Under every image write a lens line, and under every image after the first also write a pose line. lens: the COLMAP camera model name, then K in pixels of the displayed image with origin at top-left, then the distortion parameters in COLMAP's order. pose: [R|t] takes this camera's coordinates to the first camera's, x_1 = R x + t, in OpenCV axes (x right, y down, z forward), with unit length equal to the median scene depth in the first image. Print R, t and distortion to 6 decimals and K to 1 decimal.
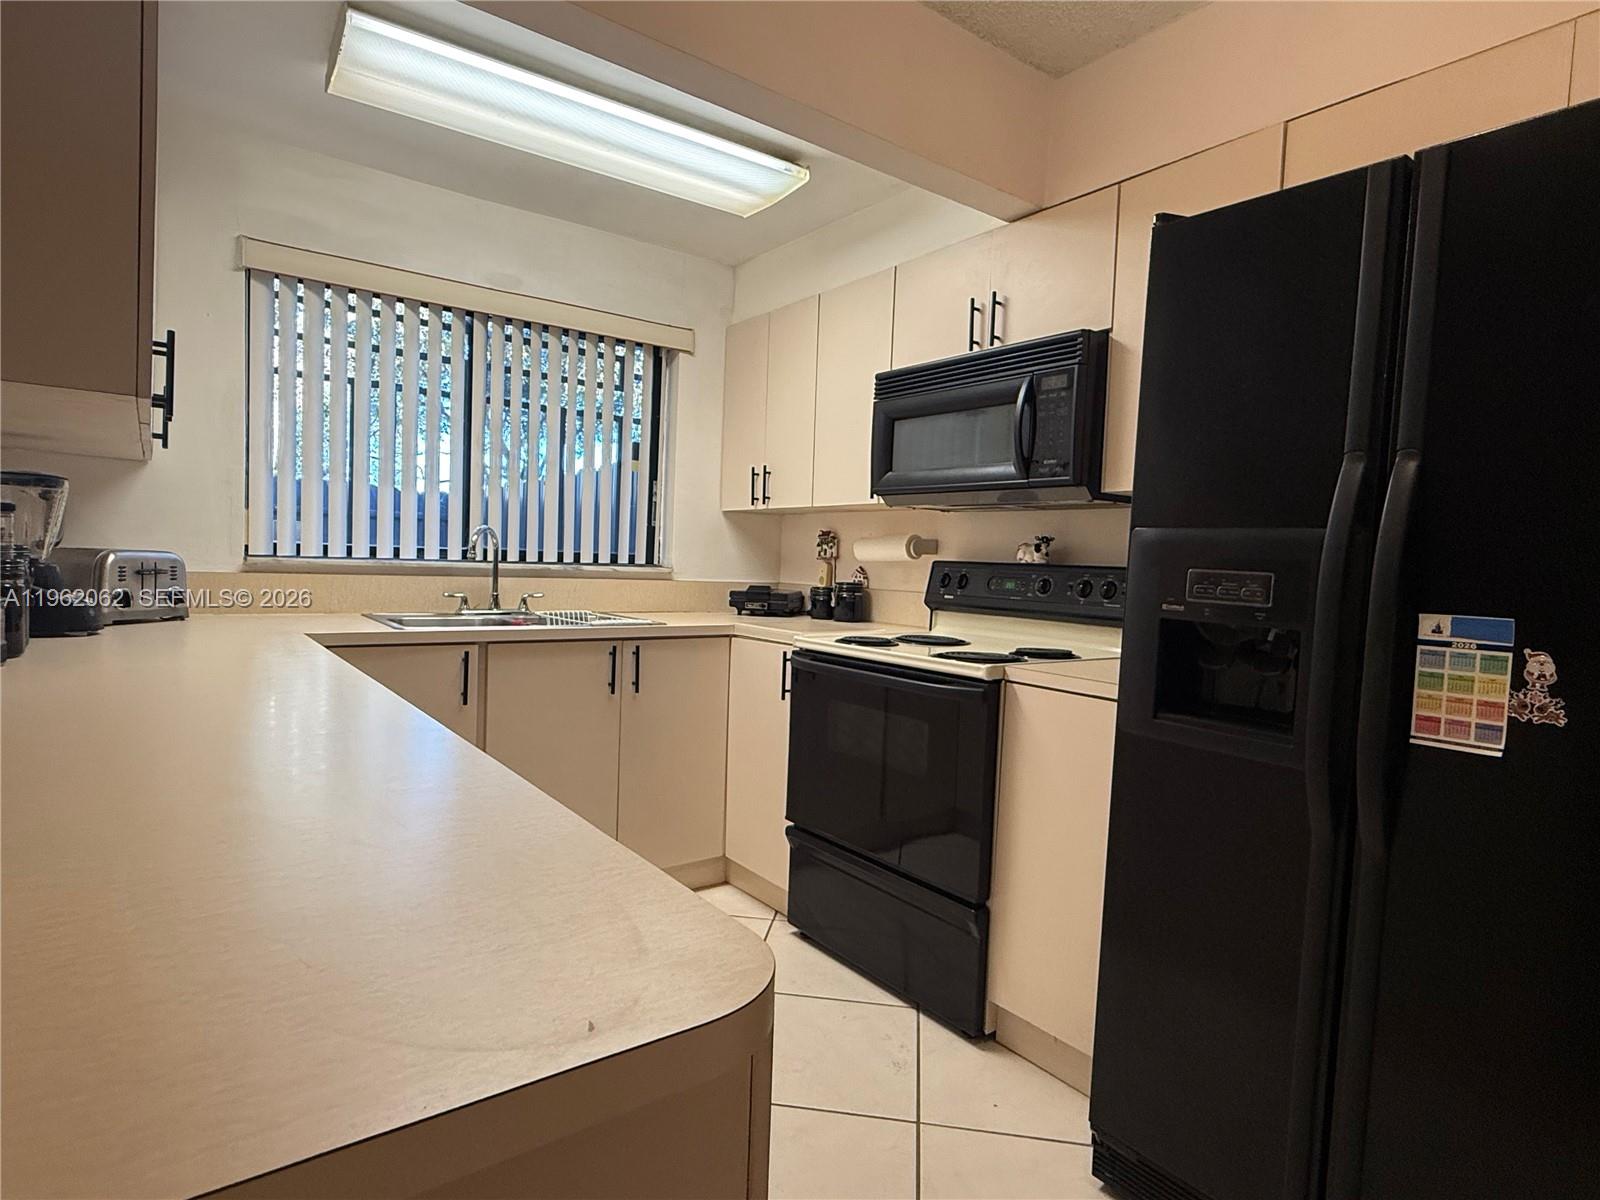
lens RADIAL K [[885.8, 0, 800.0], [0, 885.8, 600.0], [0, 0, 1]] dist [0.001184, -0.000533]
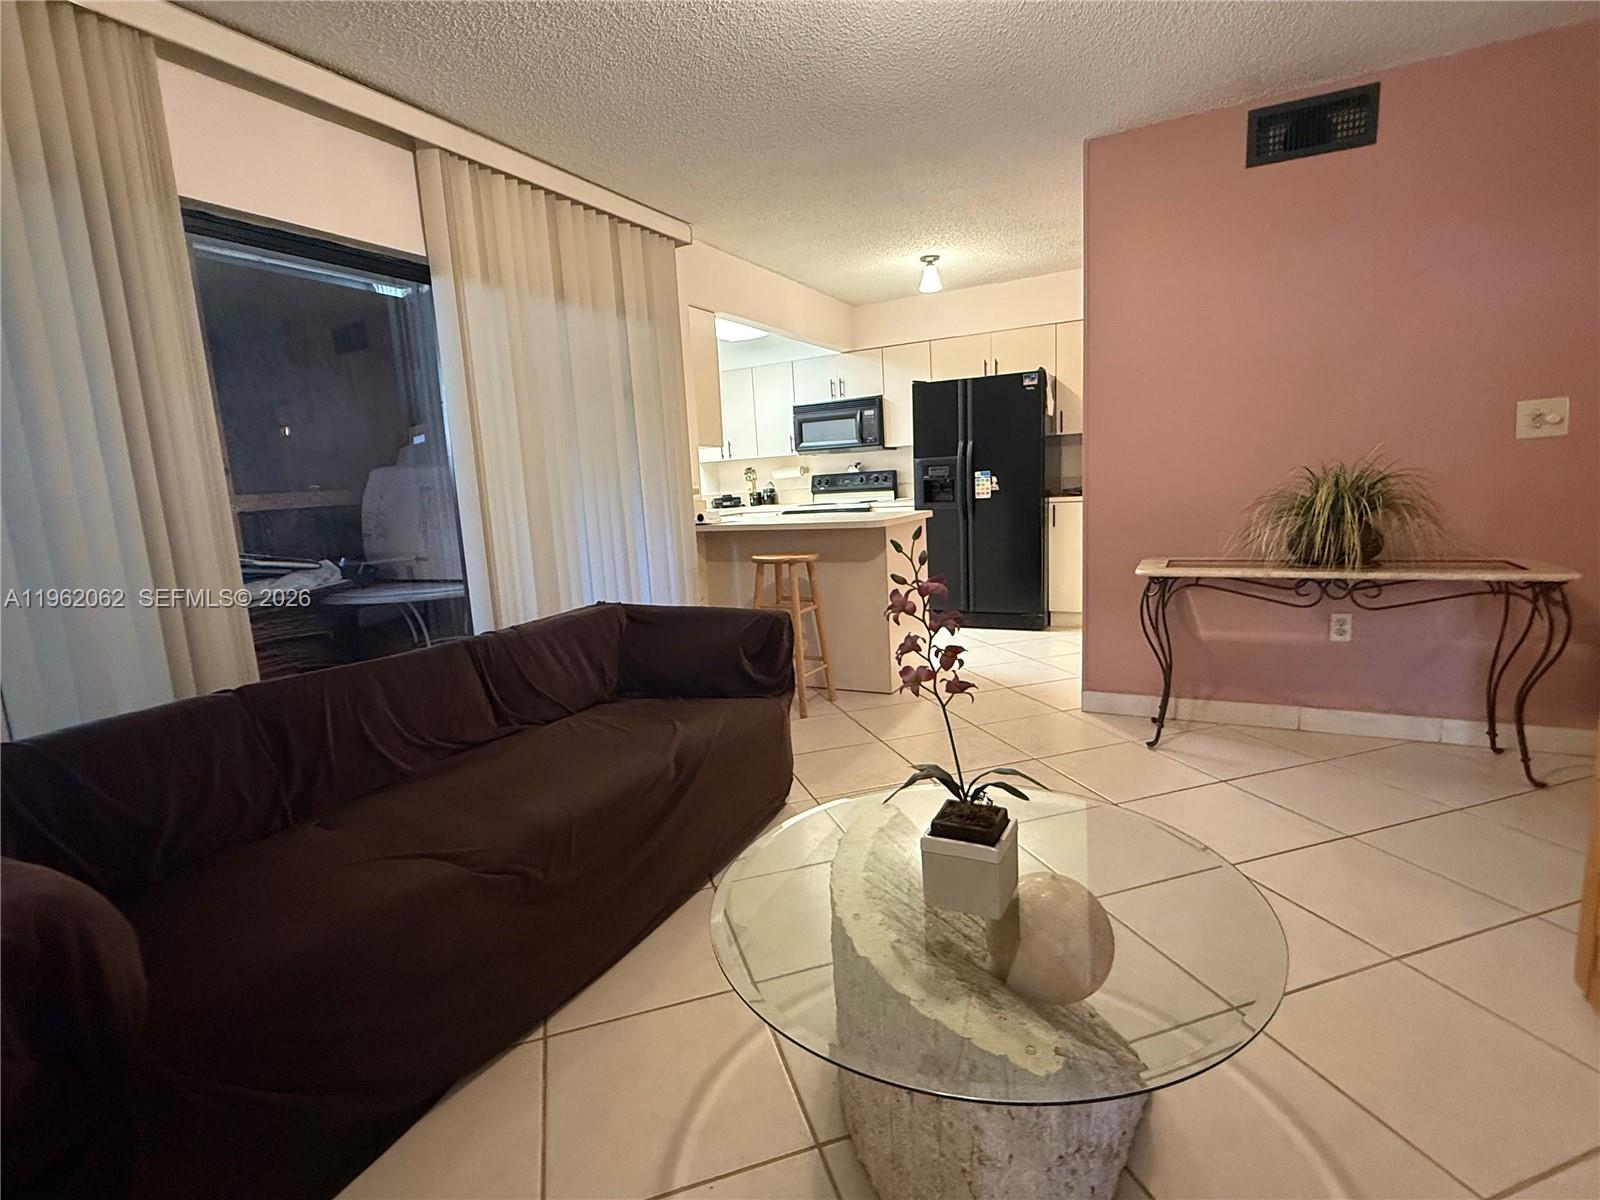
lens RADIAL K [[778.7, 0, 800.0], [0, 778.7, 600.0], [0, 0, 1]] dist [-0.002092, -0.000141]
pose [[0.911339, -0.149612, 0.383506, -0.945563], [0.110351, 0.986309, 0.122546, 0.037312], [-0.396590, -0.069361, 0.915372, -1.271187]]
